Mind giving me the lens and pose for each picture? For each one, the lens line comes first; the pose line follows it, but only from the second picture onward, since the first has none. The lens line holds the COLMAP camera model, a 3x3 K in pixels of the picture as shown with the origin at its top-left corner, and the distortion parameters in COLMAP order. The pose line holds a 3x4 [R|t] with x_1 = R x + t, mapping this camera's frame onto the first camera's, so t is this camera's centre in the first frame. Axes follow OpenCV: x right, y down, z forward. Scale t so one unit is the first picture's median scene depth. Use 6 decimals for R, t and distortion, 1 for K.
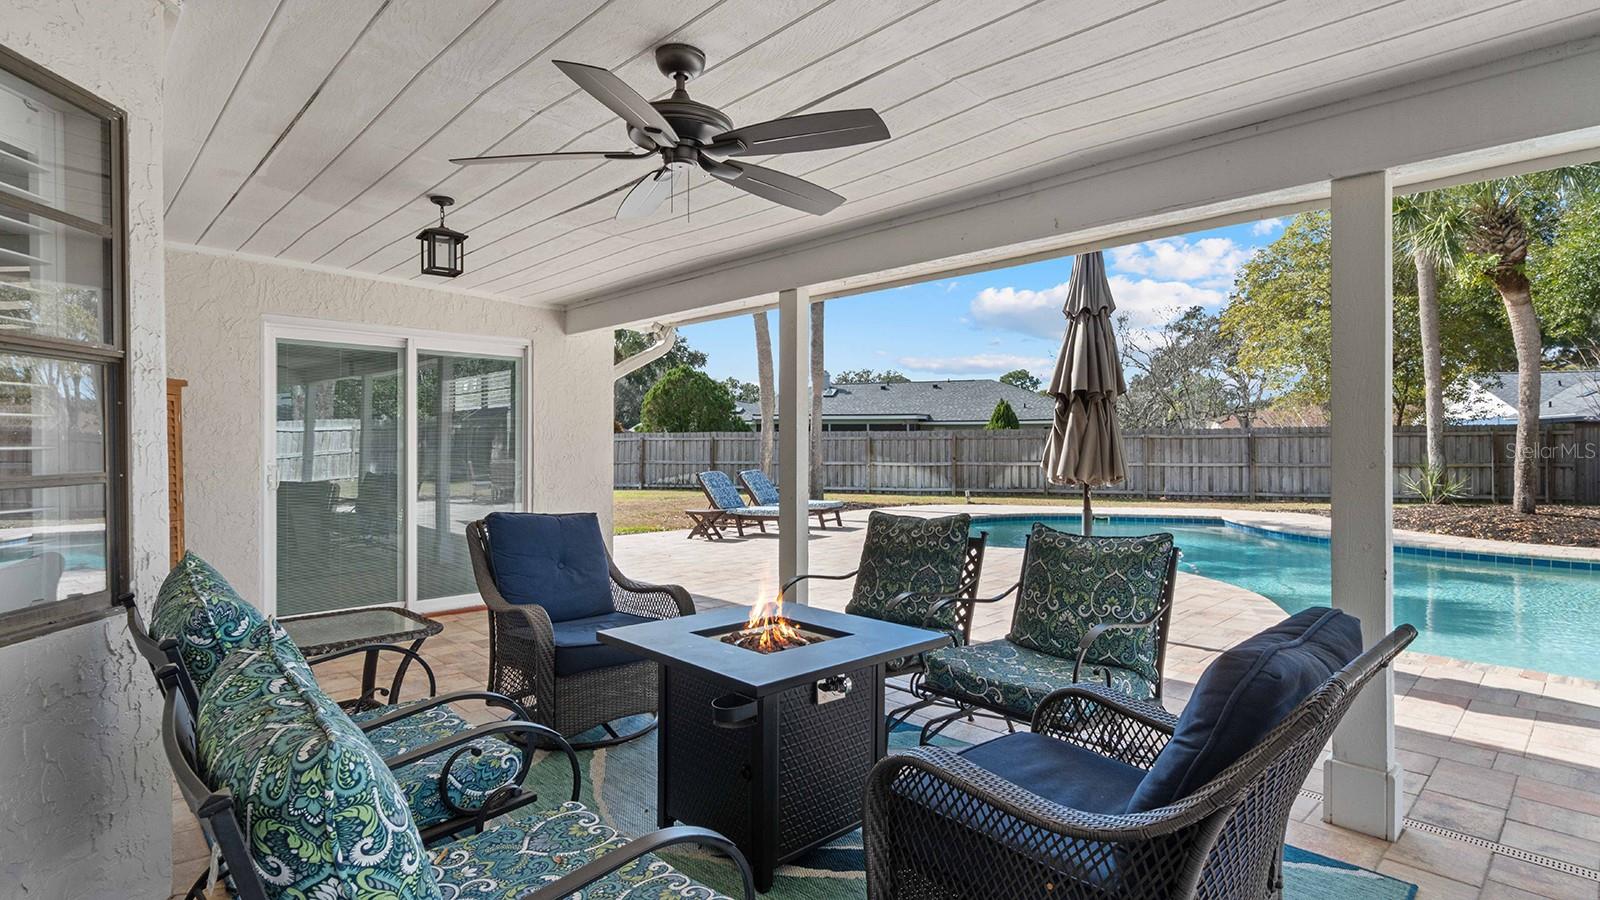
lens RADIAL K [[789.2, 0, 794.6], [0, 789.2, 444.4], [0, 0, 1]] dist [0.005906, -0.000151]
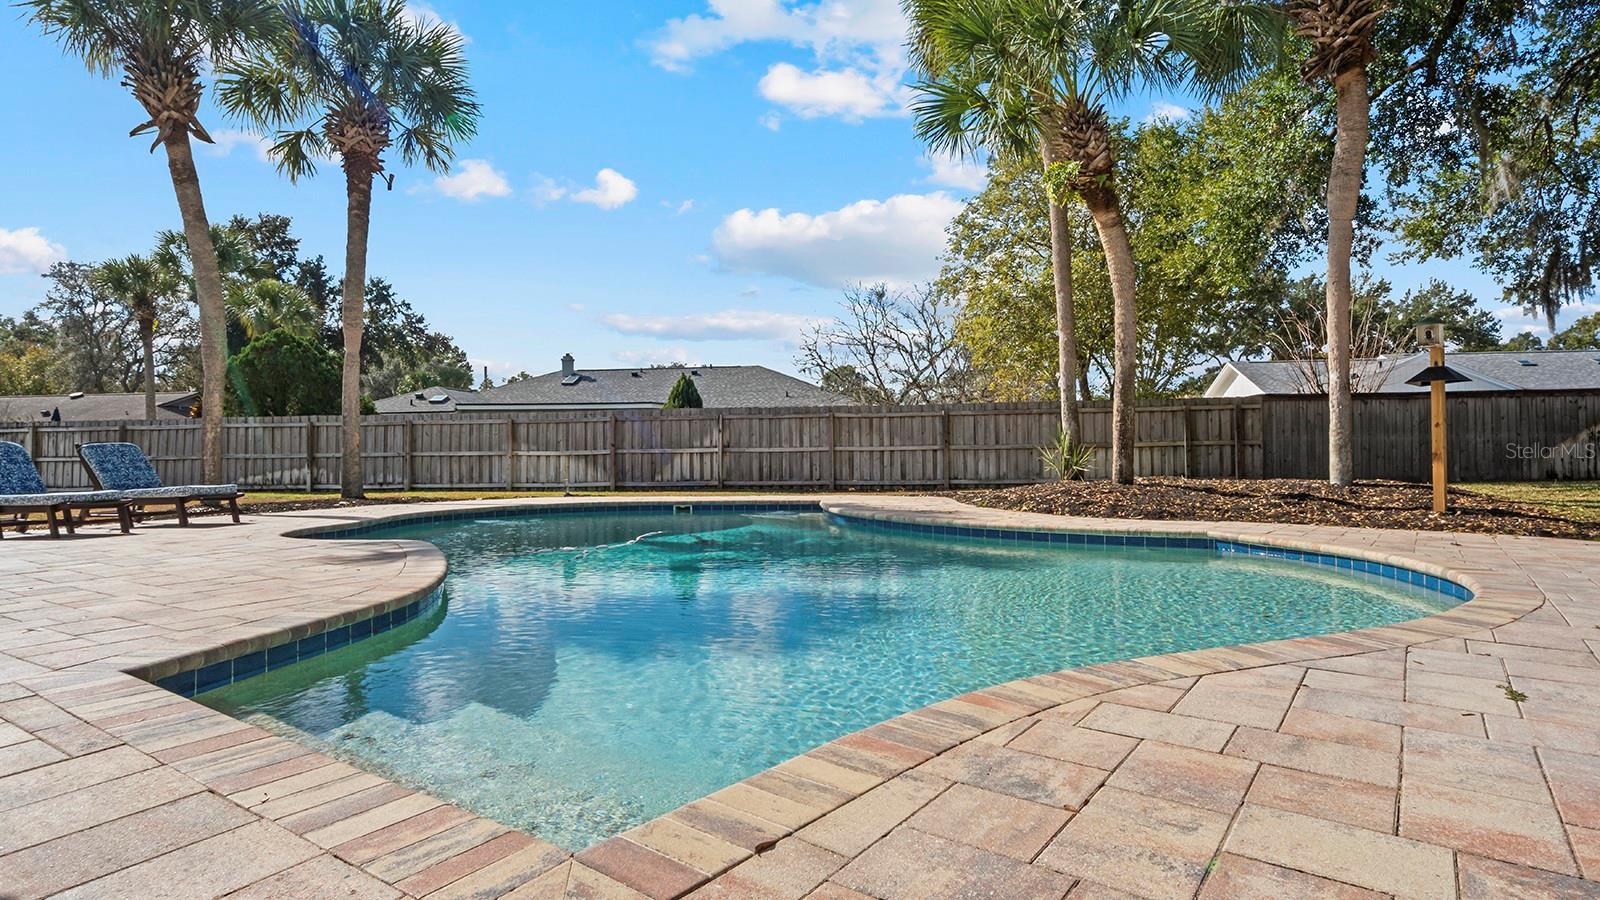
lens RADIAL K [[878.0, 0, 796.3], [0, 878.0, 454.2], [0, 0, 1]] dist [0.000794, 0.000013]
pose [[0.981815, -0.009631, 0.189594, 0.221009], [0.009197, 0.999953, 0.003171, 0.026571], [-0.189615, -0.001370, 0.981857, 0.091280]]
